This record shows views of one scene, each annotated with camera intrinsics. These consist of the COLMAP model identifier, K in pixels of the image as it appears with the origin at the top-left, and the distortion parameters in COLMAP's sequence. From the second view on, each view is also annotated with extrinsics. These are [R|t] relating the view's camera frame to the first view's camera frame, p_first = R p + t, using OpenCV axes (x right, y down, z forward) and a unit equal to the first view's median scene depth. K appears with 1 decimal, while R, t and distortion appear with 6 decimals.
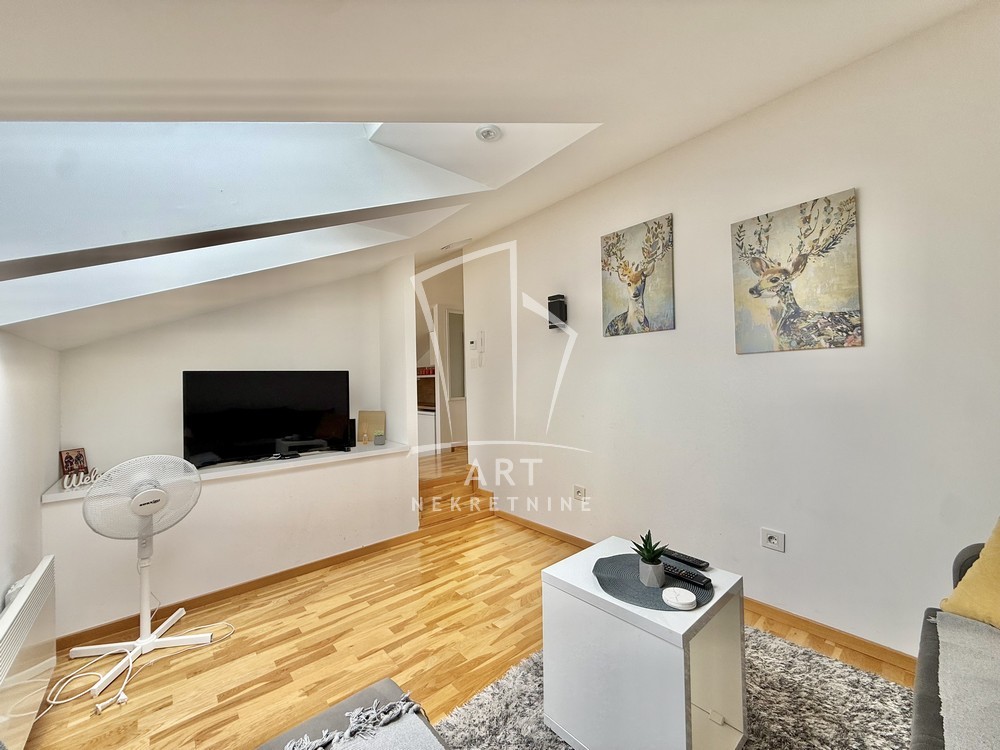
lens RADIAL K [[396.2, 0, 495.3], [0, 396.2, 373.2], [0, 0, 1]] dist [-0.002212, -0.000206]
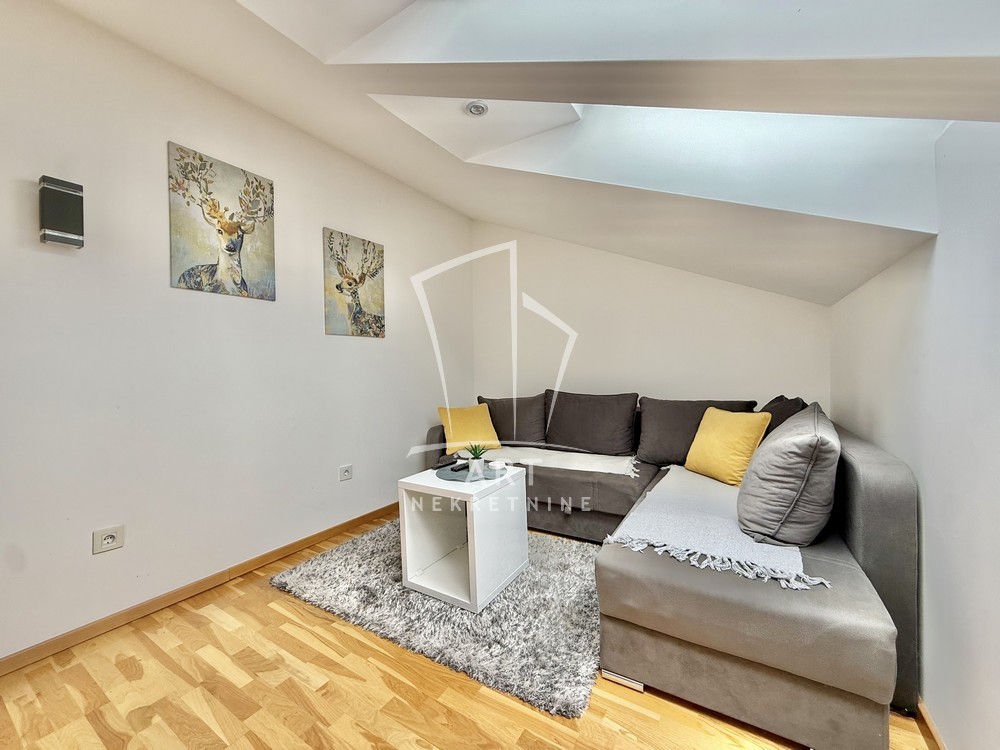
lens RADIAL K [[396.2, 0, 495.4], [0, 396.2, 374.2], [0, 0, 1]] dist [-0.002212, -0.000206]
pose [[-0.298512, 0.012361, 0.954326, -0.738362], [0.005449, 0.999922, -0.011247, 0.095794], [-0.954390, 0.001843, -0.298557, 0.888087]]
